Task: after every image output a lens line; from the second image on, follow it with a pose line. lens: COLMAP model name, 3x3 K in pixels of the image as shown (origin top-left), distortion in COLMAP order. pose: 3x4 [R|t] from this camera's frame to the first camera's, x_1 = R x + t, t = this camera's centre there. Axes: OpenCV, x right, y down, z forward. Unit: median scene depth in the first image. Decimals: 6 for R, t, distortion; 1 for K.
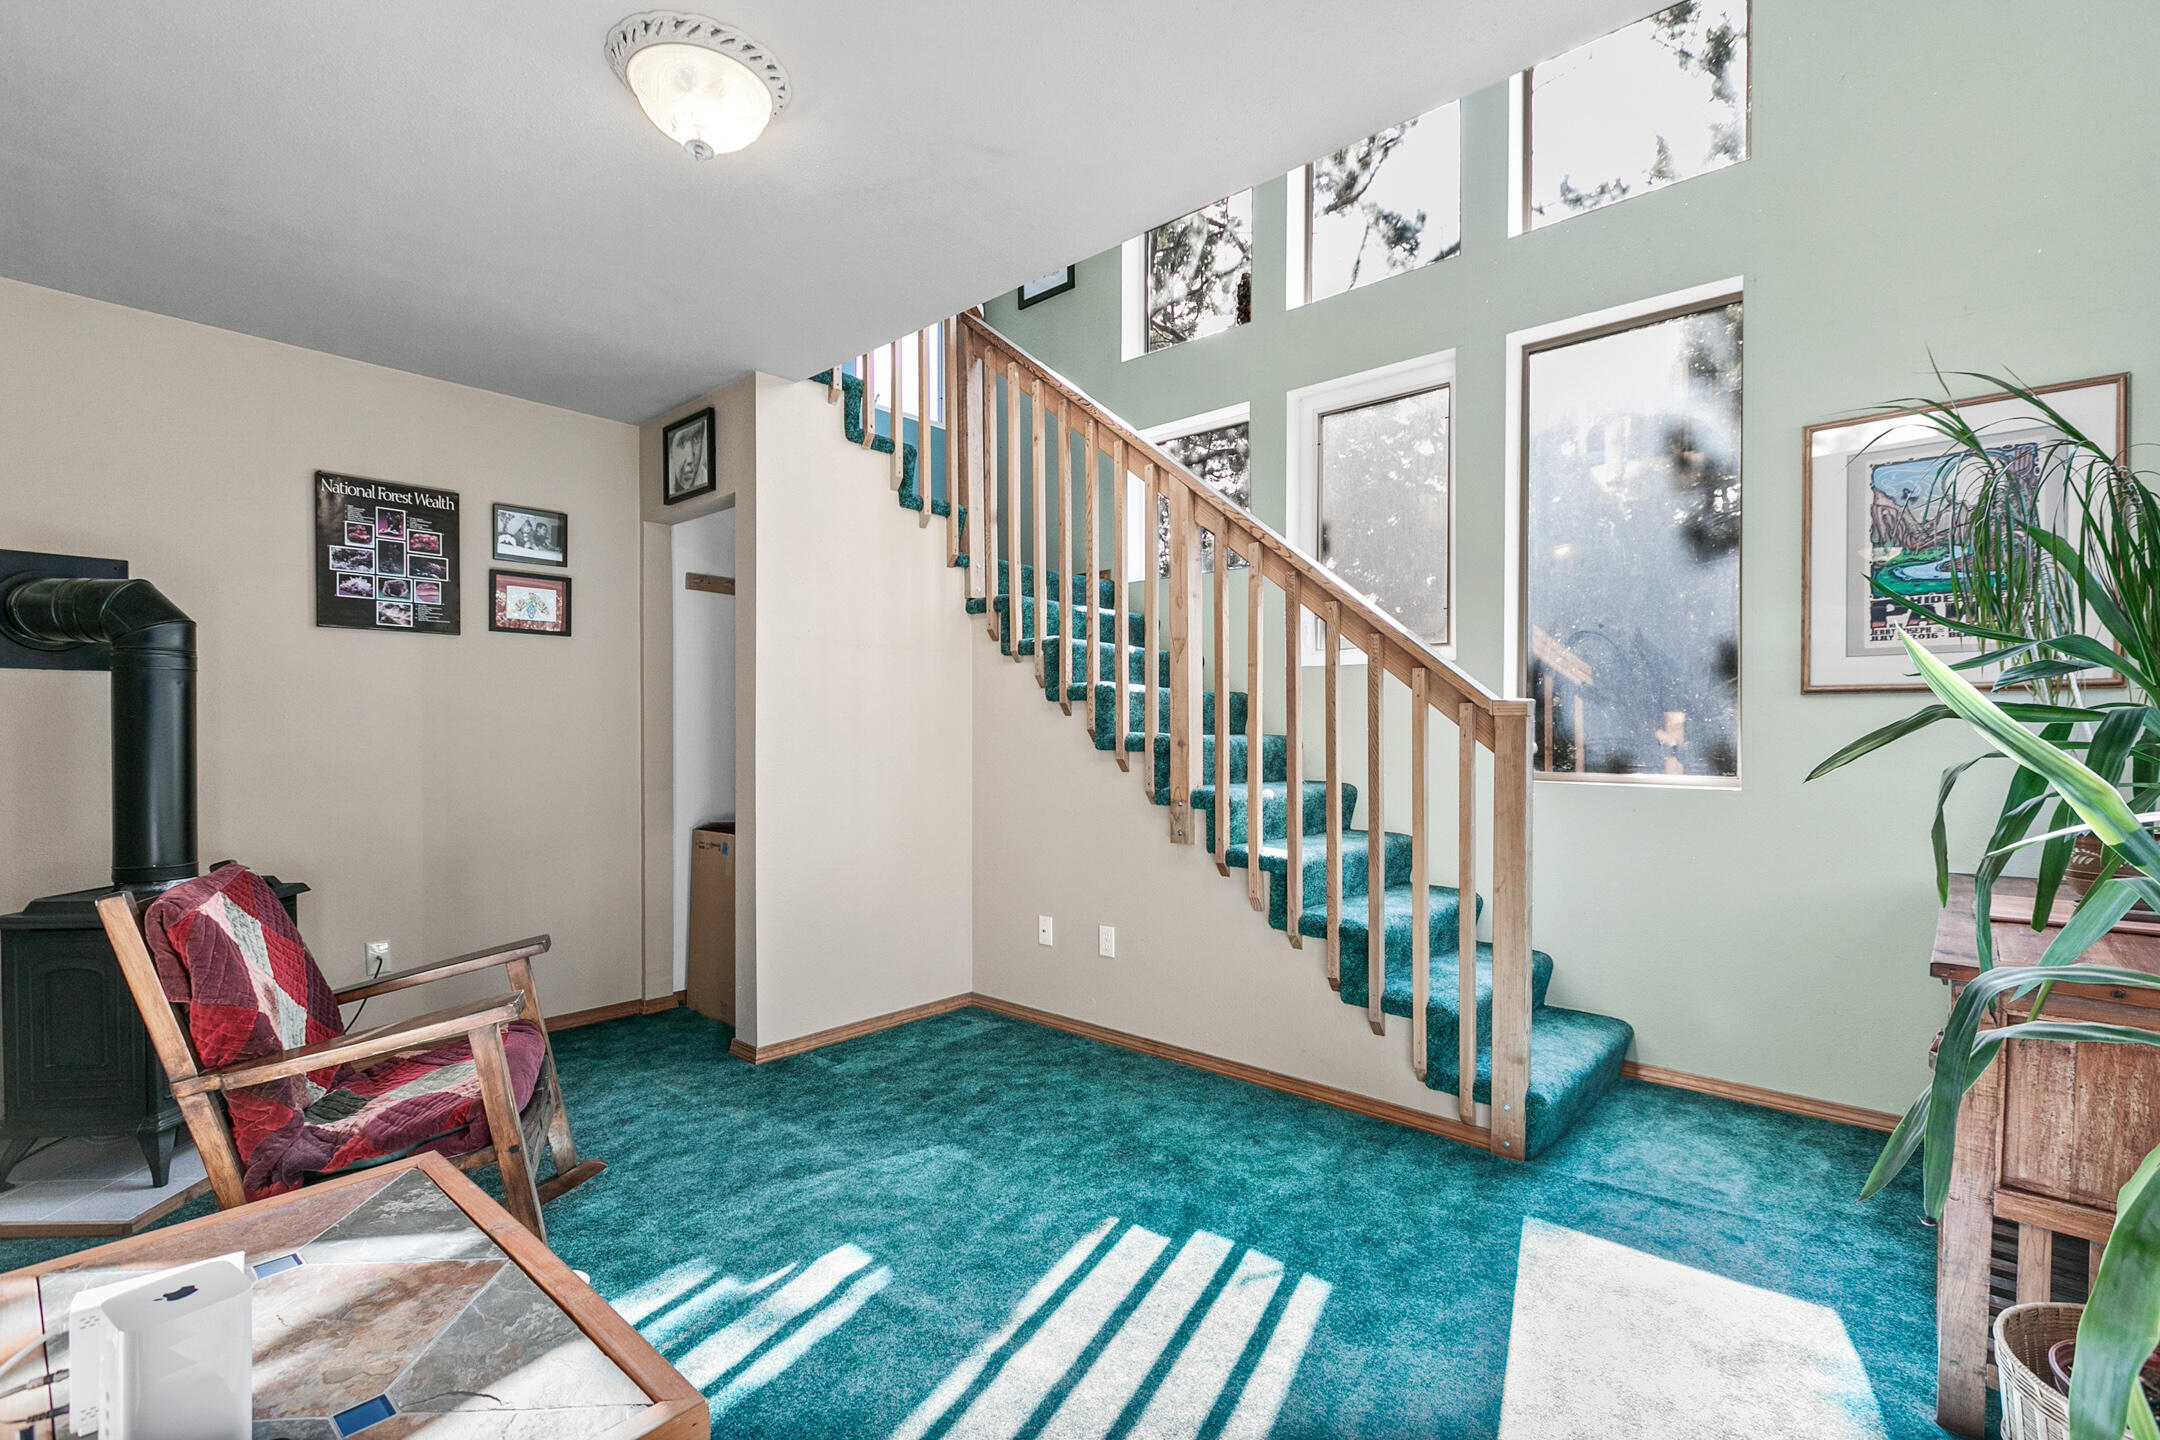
lens RADIAL K [[962.6, 0, 1079.1], [0, 962.6, 730.3], [0, 0, 1]] dist [-0.001775, -0.000937]
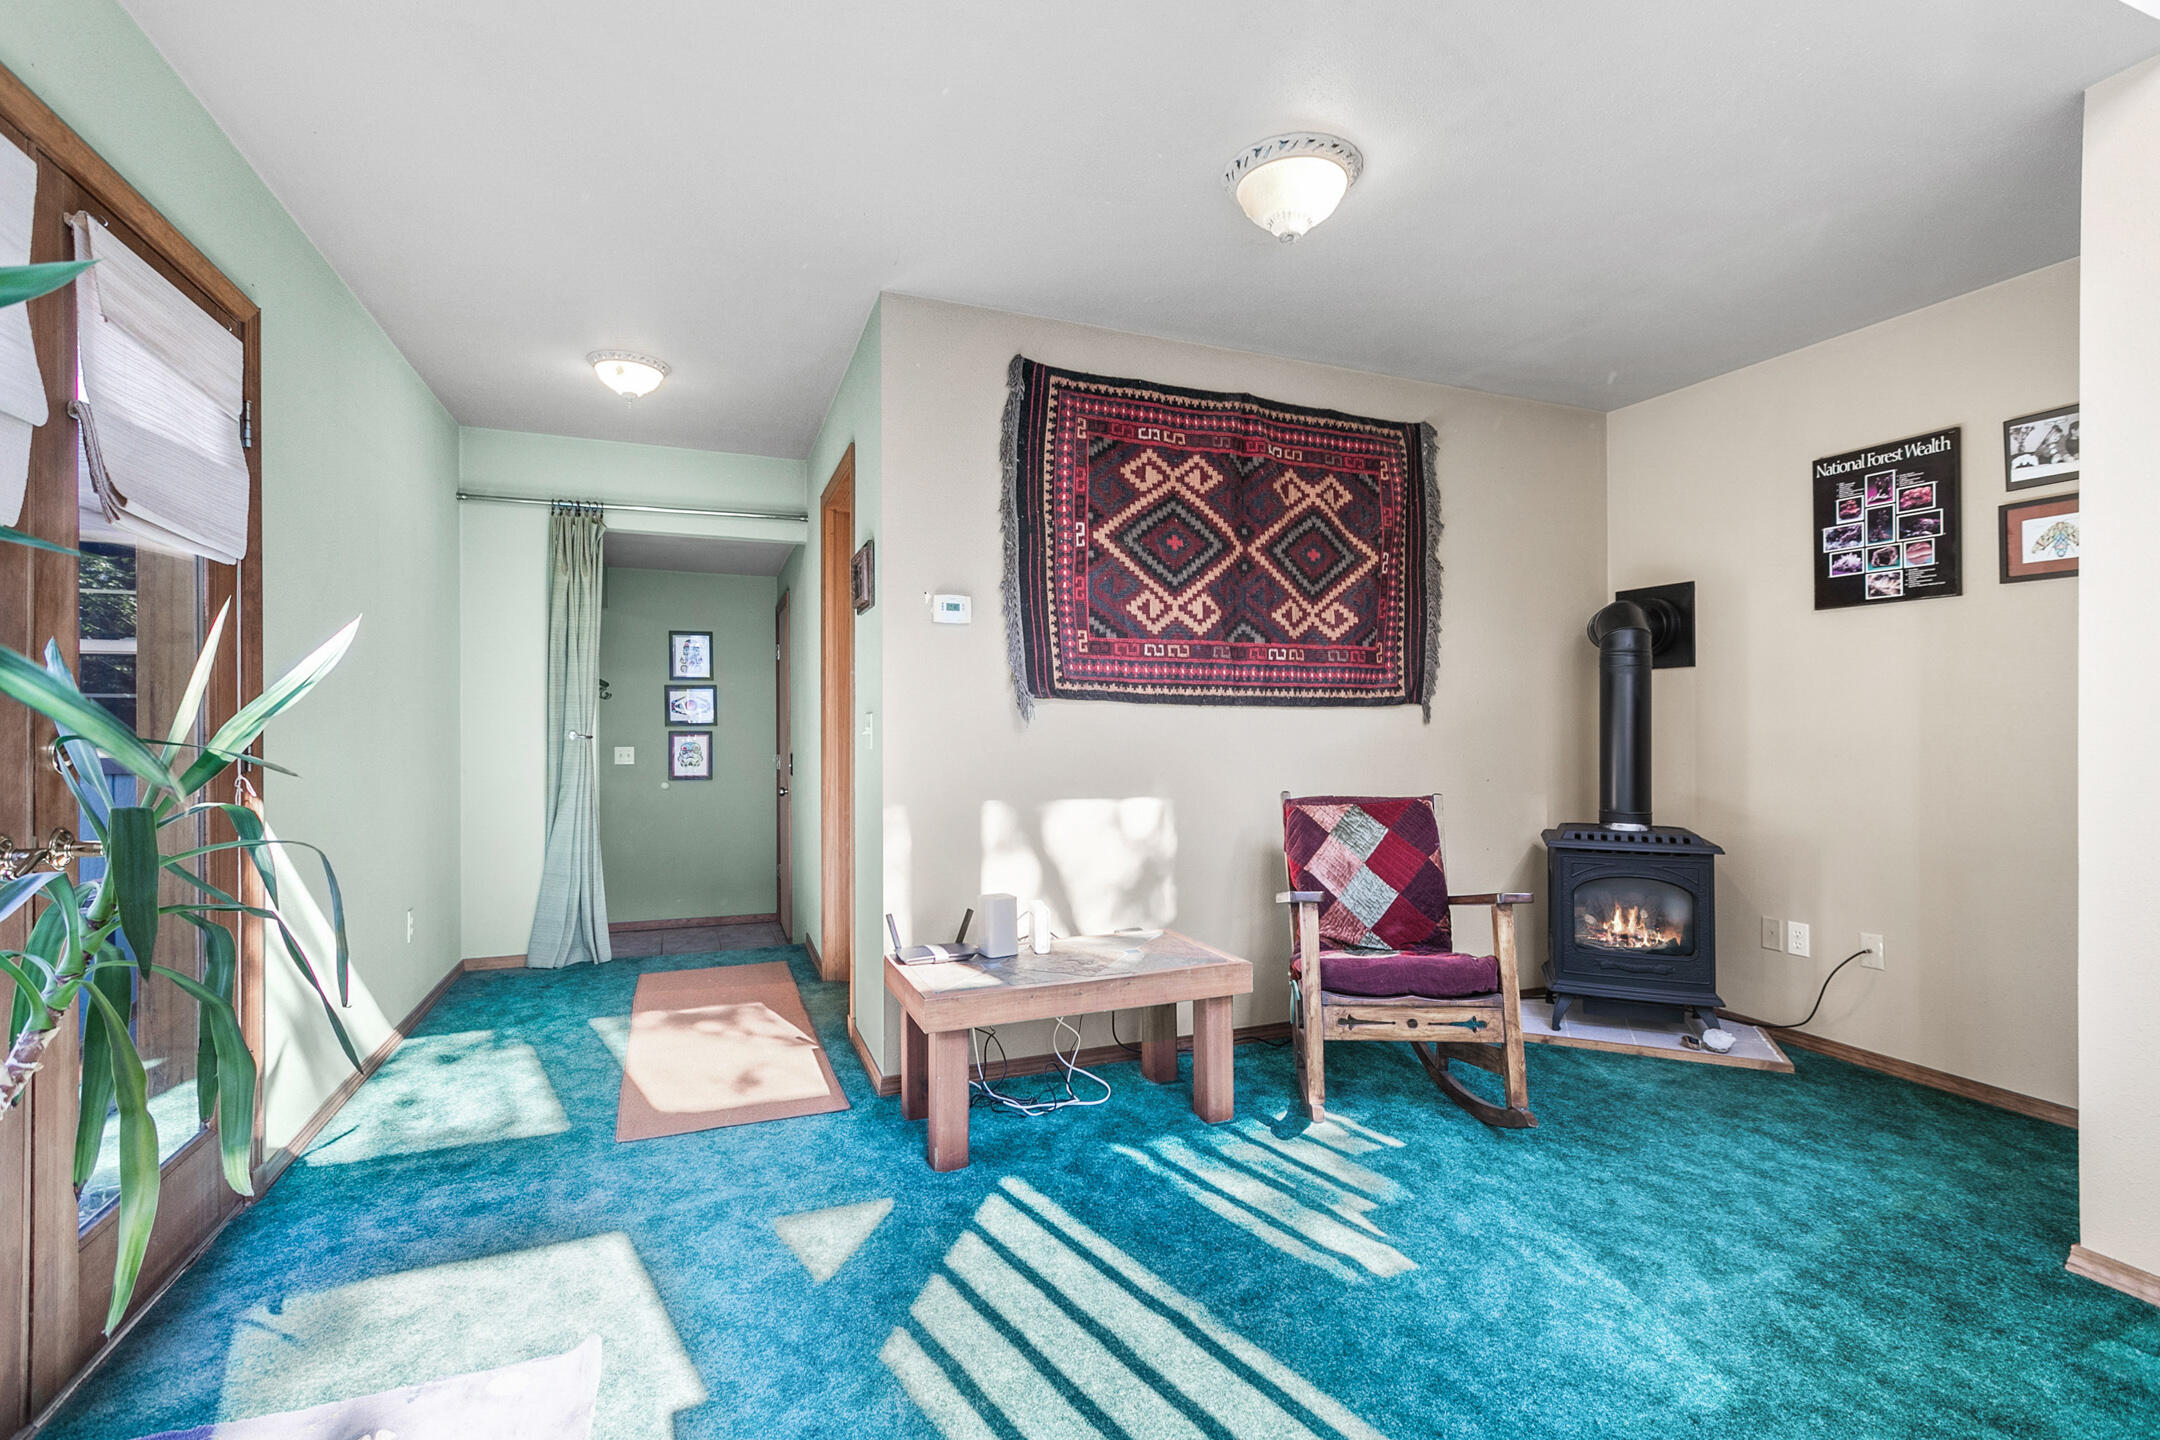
lens RADIAL K [[962.6, 0, 1078.5], [0, 962.6, 716.3], [0, 0, 1]] dist [-0.001775, -0.000937]
pose [[-0.447073, -0.001701, -0.894496, 0.466044], [0.002444, 0.999992, -0.003123, 0.006999], [0.894494, -0.003582, -0.447066, 0.721060]]
